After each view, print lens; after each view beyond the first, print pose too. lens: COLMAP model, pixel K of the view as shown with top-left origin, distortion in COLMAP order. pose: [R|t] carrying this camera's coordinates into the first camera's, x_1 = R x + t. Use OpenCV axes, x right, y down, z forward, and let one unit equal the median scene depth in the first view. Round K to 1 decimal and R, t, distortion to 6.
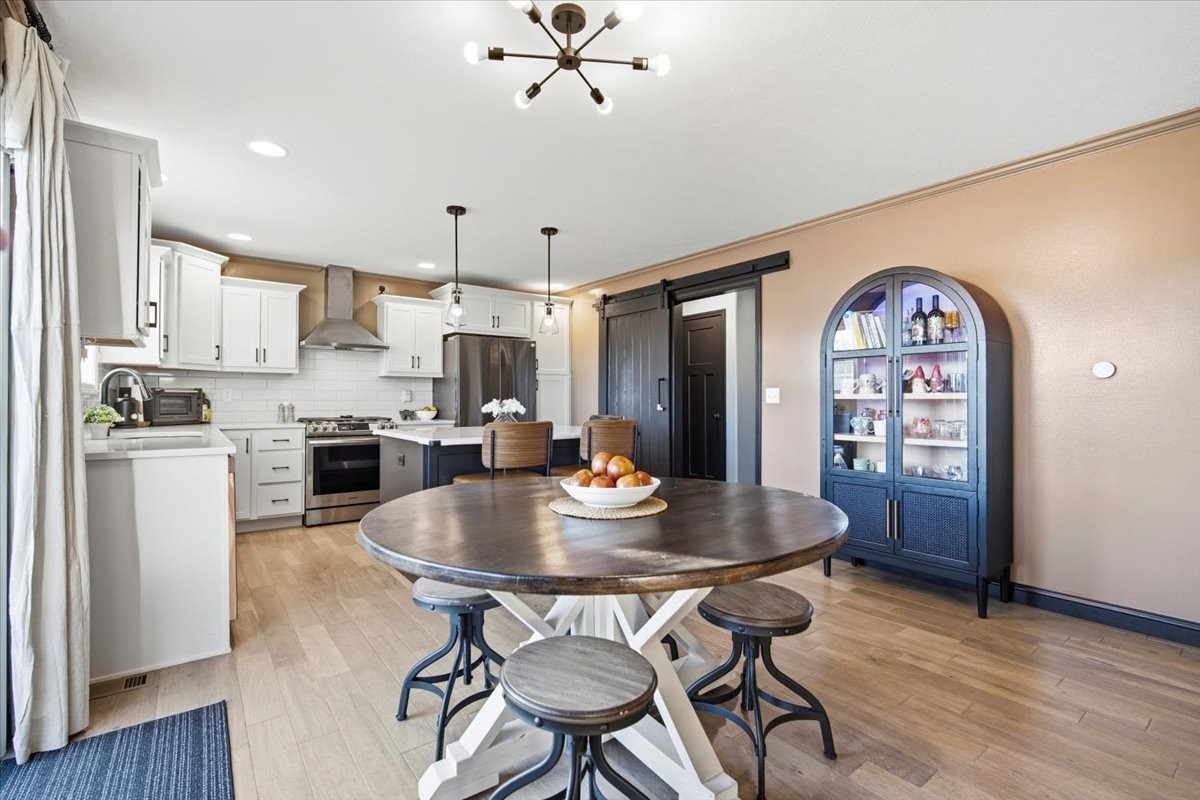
lens RADIAL K [[534.3, 0, 601.9], [0, 534.3, 404.3], [0, 0, 1]] dist [-0.013714, 0.004638]
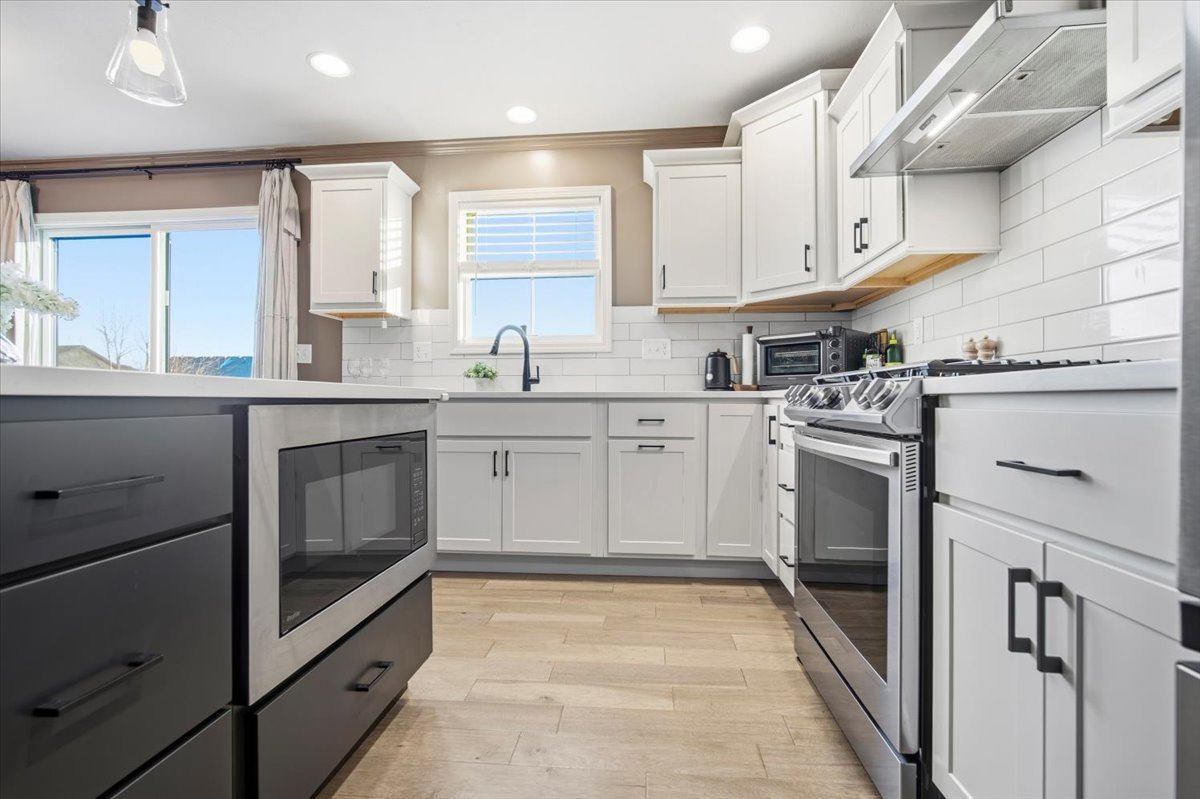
lens RADIAL K [[542.1, 0, 600.0], [0, 542.1, 399.5], [0, 0, 1]] dist [-0.018624, -0.000299]
pose [[-0.678828, -0.003476, -0.734289, -0.154104], [-0.005578, 0.999984, 0.000423, 0.041544], [0.734276, 0.004383, -0.678837, 1.048139]]
